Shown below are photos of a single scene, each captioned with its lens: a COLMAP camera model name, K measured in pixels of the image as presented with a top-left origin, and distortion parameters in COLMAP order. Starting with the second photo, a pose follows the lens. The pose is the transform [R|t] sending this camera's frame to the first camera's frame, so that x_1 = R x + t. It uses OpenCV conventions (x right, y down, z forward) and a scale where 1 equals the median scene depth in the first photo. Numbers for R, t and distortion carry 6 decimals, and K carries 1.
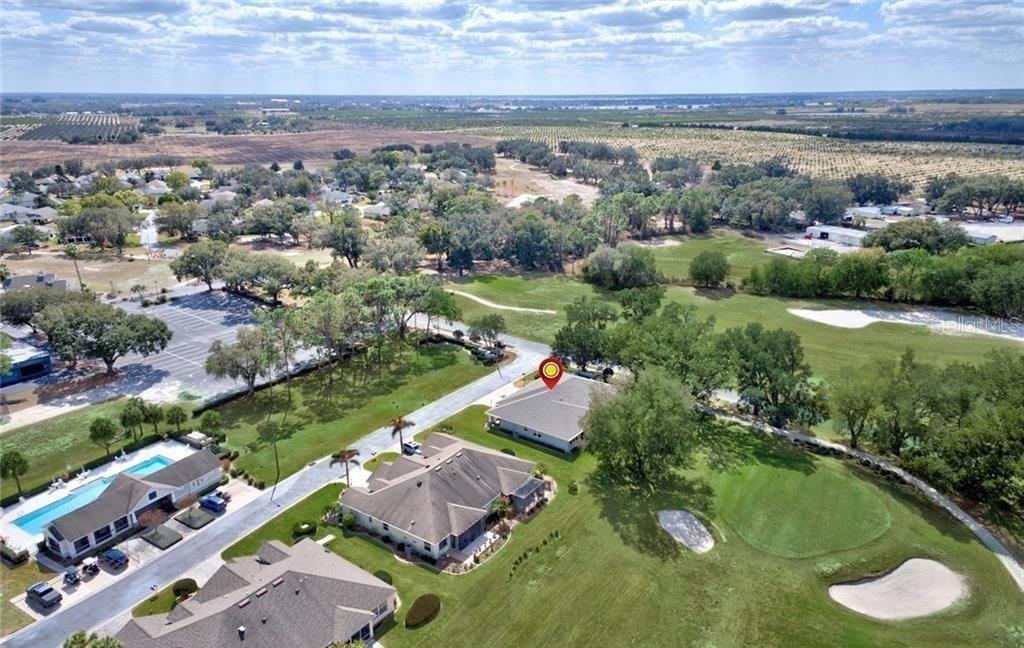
lens RADIAL K [[691.9, 0, 510.4], [0, 691.9, 322.9], [0, 0, 1]] dist [0.047953, -0.014976]
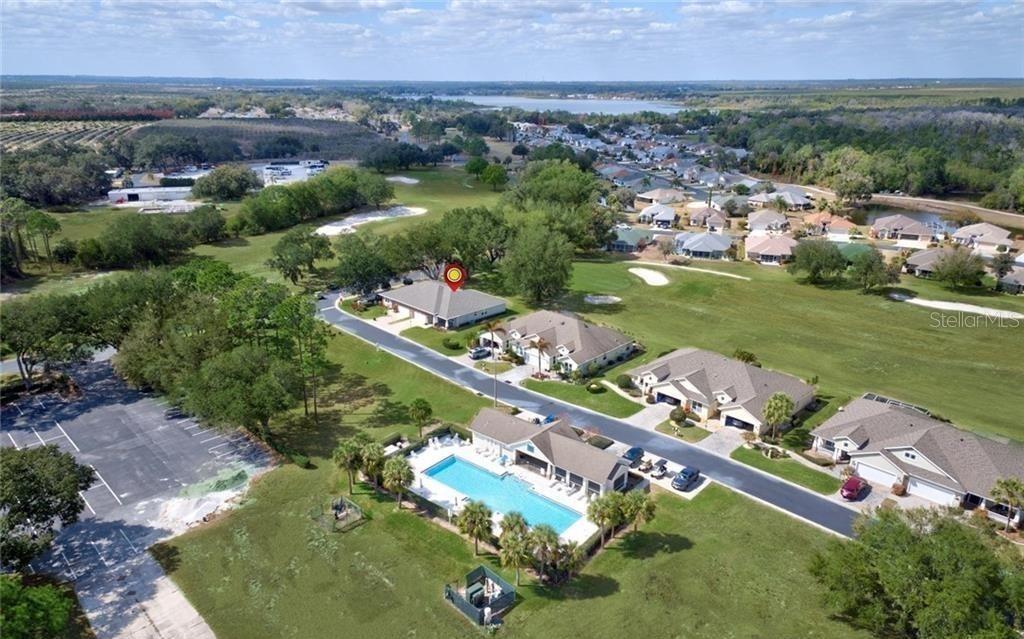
lens RADIAL K [[691.9, 0, 507.9], [0, 691.9, 321.5], [0, 0, 1]] dist [0.047953, -0.014976]
pose [[0.161671, -0.321760, 0.932916, -0.993355], [0.304559, 0.915475, 0.262965, -0.126737], [-0.938673, 0.241614, 0.246001, 0.562622]]
